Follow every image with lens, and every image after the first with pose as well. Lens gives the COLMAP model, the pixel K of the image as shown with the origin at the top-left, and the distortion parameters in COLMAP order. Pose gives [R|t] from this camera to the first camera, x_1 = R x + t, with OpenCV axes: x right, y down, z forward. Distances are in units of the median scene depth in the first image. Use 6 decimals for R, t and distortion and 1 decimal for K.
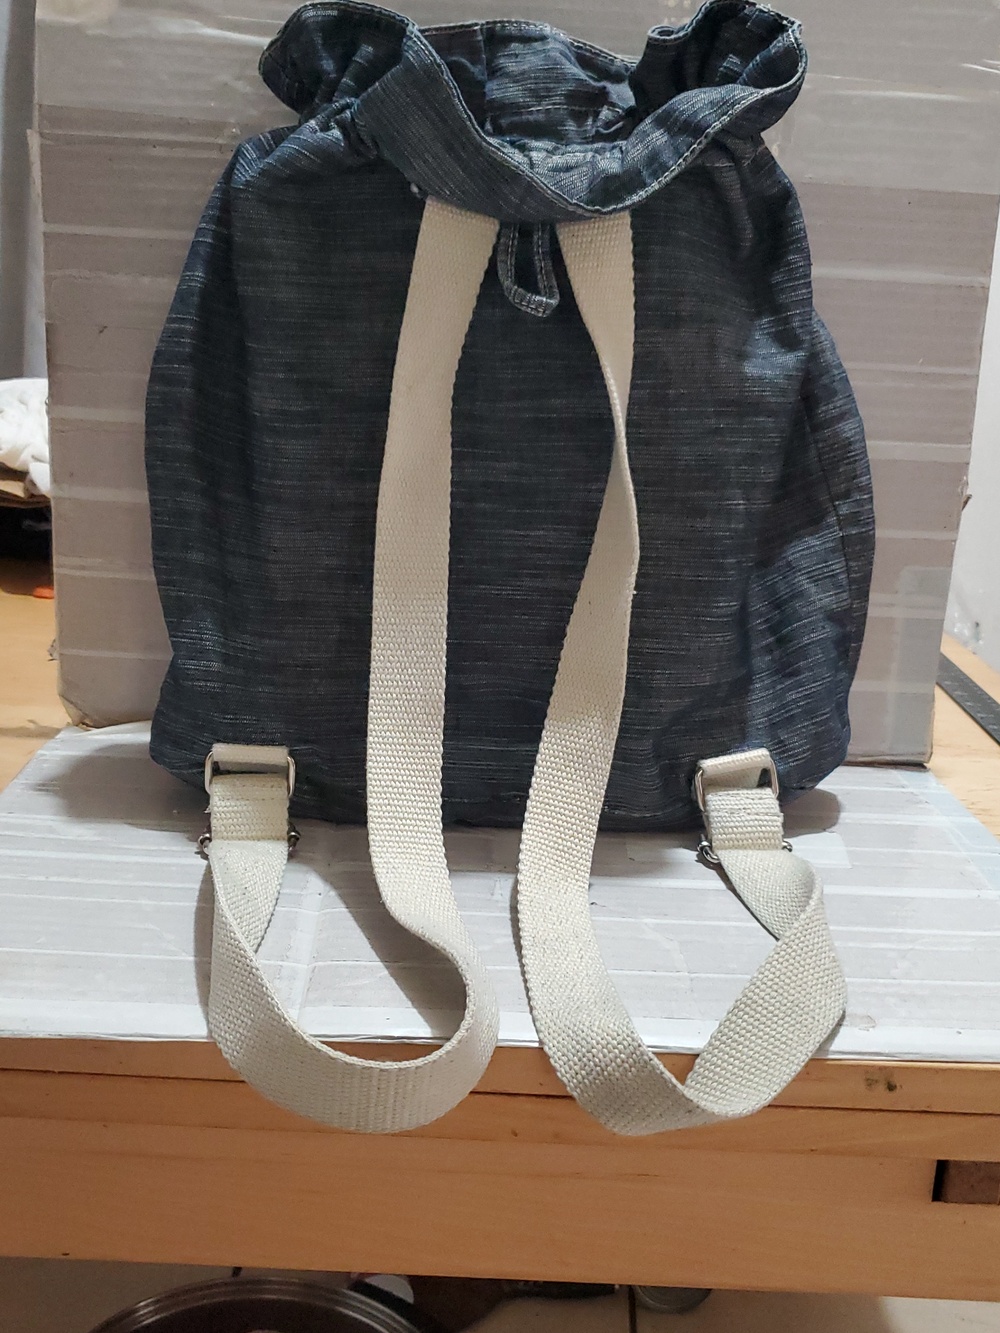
lens RADIAL K [[1343.5, 0, 498.5], [0, 1343.5, 659.0], [0, 0, 1]] dist [0.207750, -0.741482]
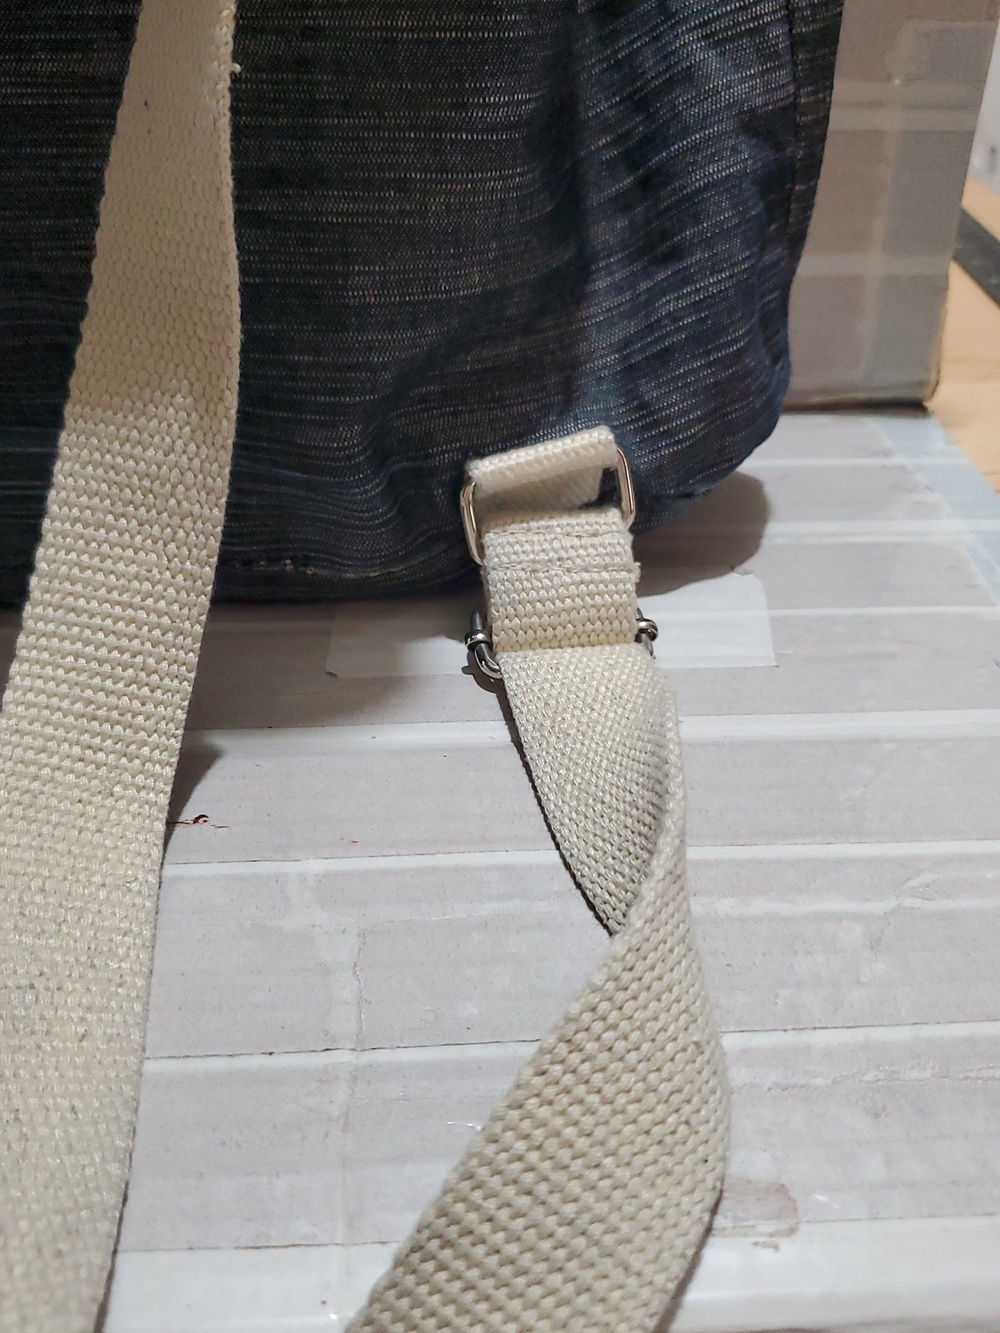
lens RADIAL K [[1343.5, 0, 498.5], [0, 1343.5, 659.0], [0, 0, 1]] dist [0.207750, -0.741482]
pose [[0.998727, -0.048570, 0.013628, 0.148361], [0.042053, 0.950821, 0.306872, -0.003887], [-0.027862, -0.305908, 0.951653, 0.522065]]
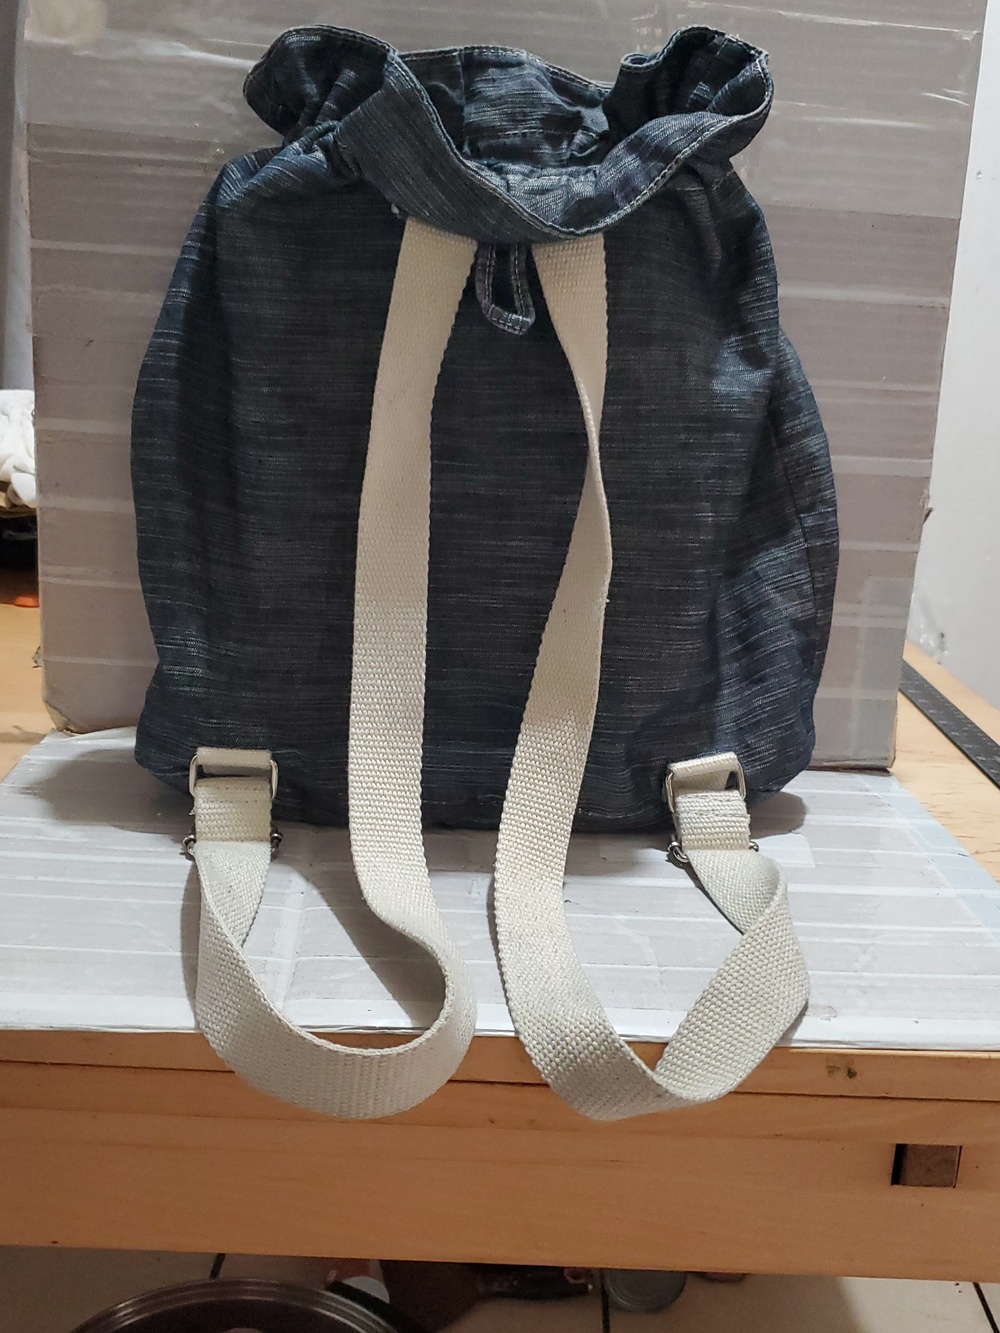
lens RADIAL K [[1343.5, 0, 498.5], [0, 1343.5, 659.0], [0, 0, 1]] dist [0.207750, -0.741482]
pose [[0.999822, 0.001653, 0.018787, -0.002074], [-0.001500, 0.999966, -0.008136, 0.003525], [-0.018800, 0.008106, 0.999790, -0.031857]]
